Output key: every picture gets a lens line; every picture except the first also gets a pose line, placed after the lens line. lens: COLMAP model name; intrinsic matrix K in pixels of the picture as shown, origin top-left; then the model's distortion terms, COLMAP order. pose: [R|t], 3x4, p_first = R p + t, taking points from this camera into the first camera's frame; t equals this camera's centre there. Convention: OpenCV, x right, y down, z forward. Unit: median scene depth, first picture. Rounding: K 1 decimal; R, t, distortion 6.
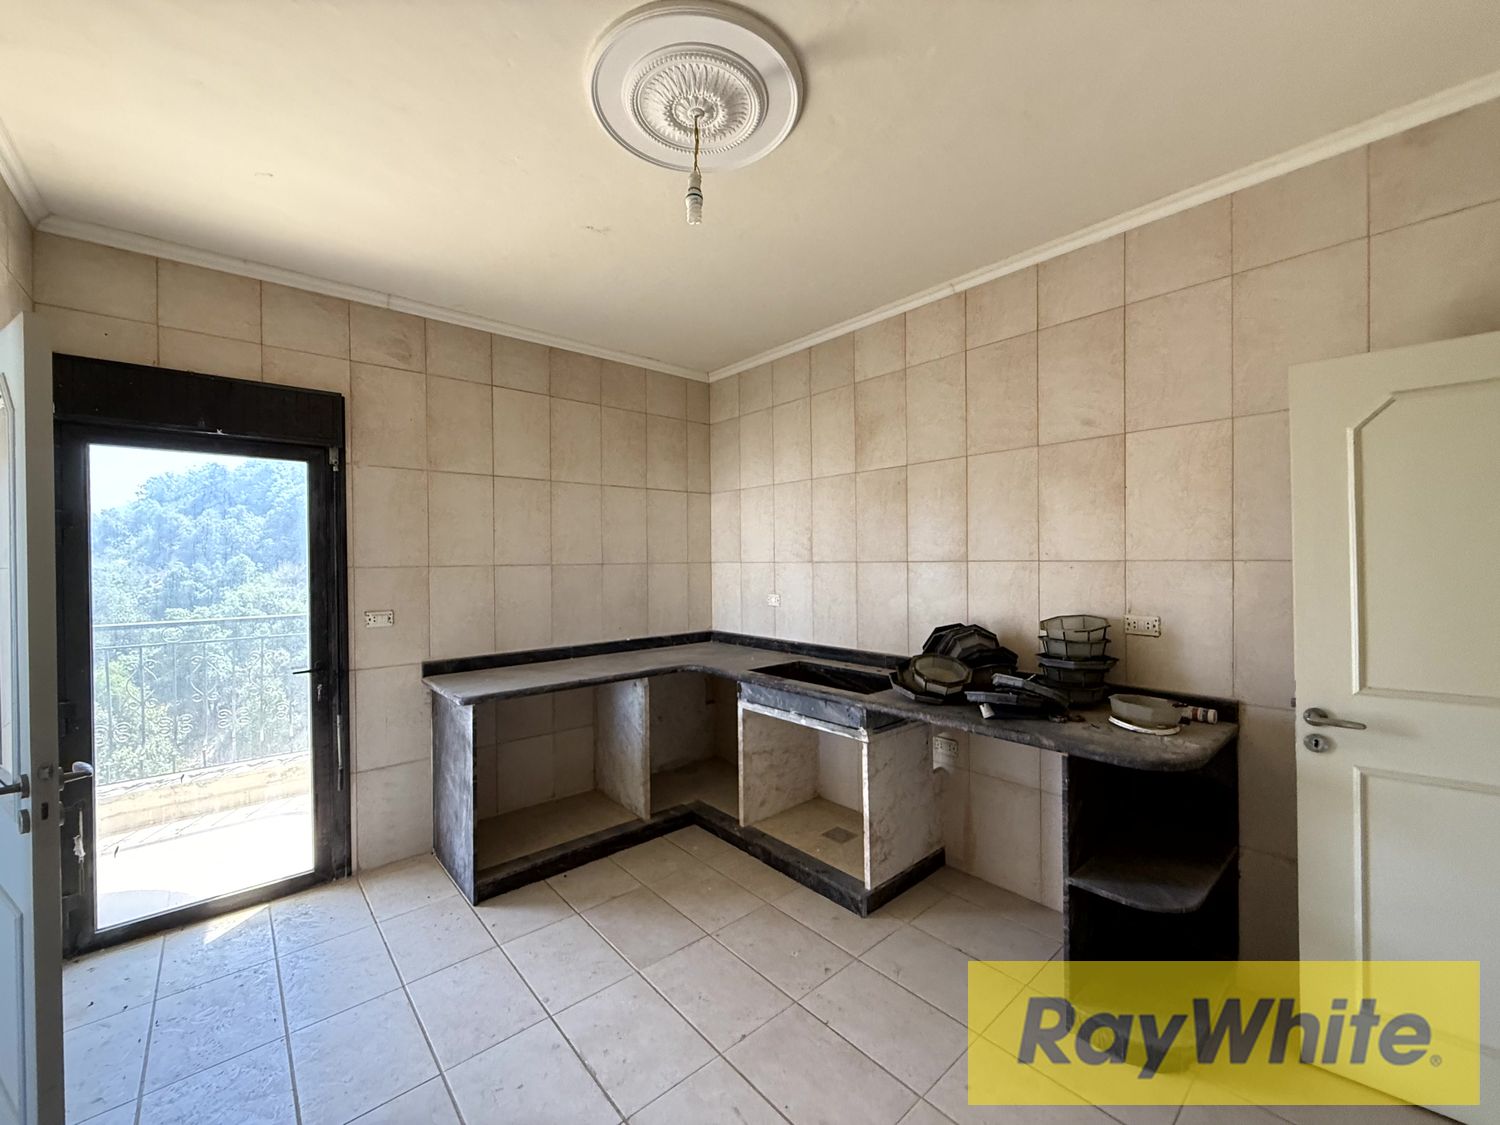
lens RADIAL K [[595.6, 0, 744.8], [0, 595.6, 561.7], [0, 0, 1]] dist [-0.011244, 0.000182]
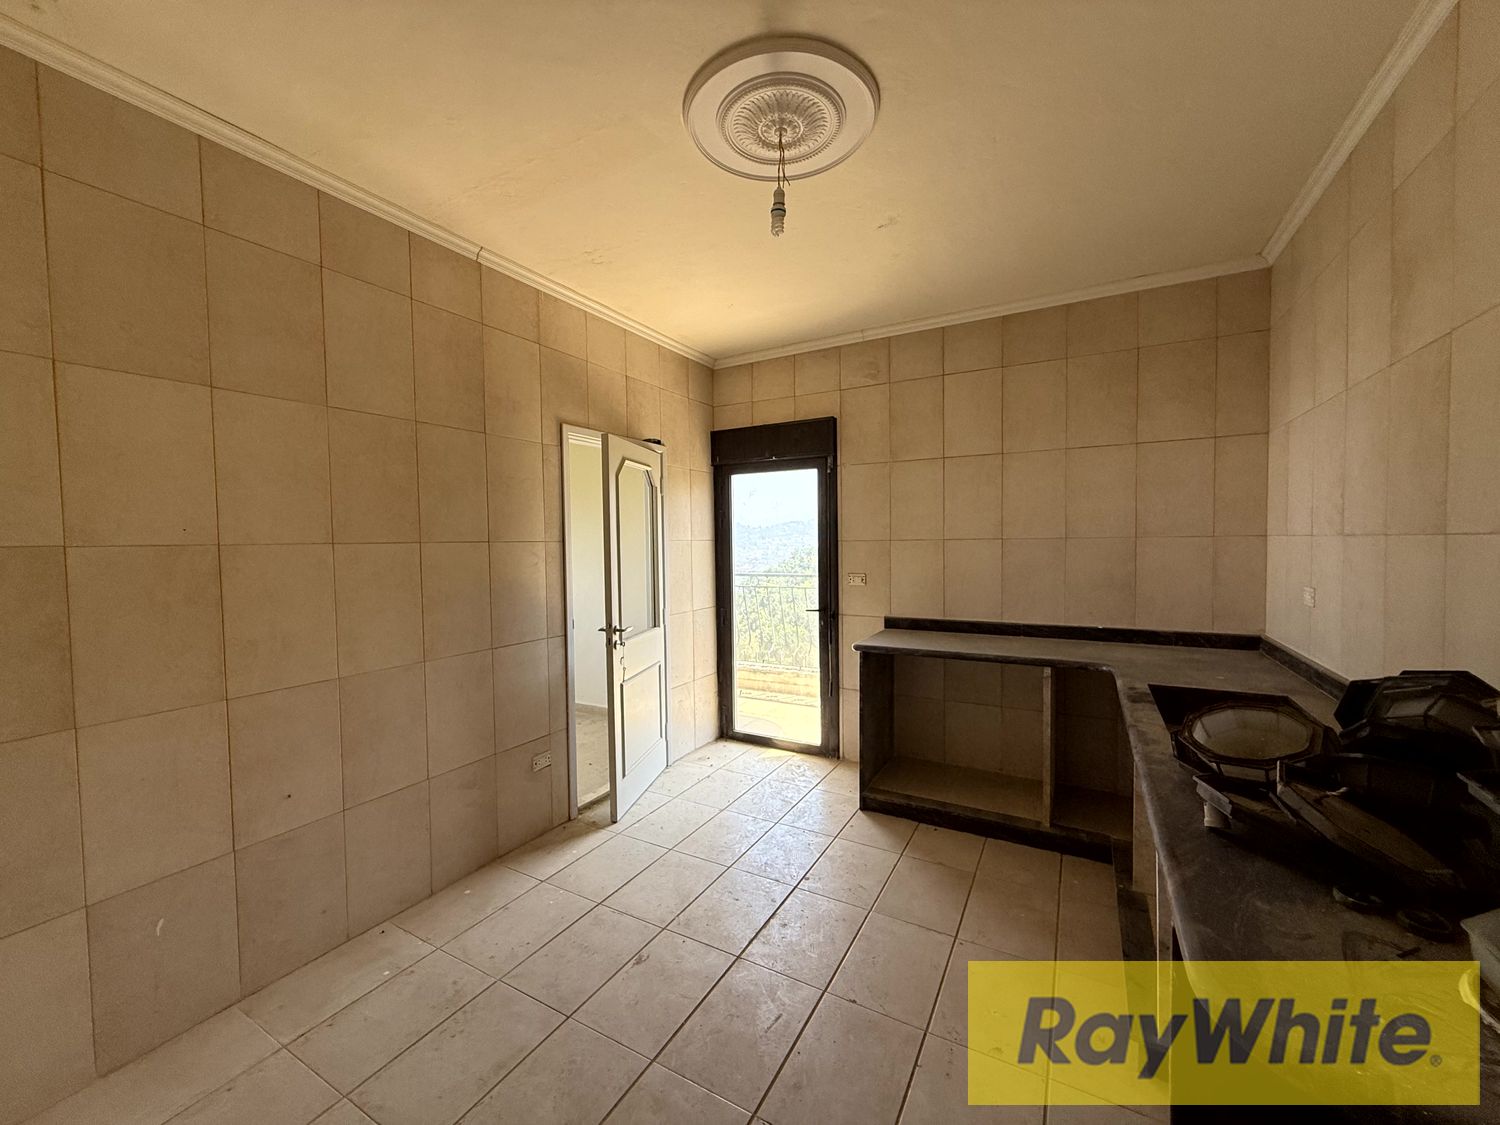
lens RADIAL K [[595.6, 0, 744.8], [0, 595.6, 561.7], [0, 0, 1]] dist [-0.011244, 0.000182]
pose [[0.324473, 0.037208, -0.945163, 0.585235], [0.005337, 0.999138, 0.041165, 0.000372], [0.945880, -0.018401, 0.323995, 0.337297]]
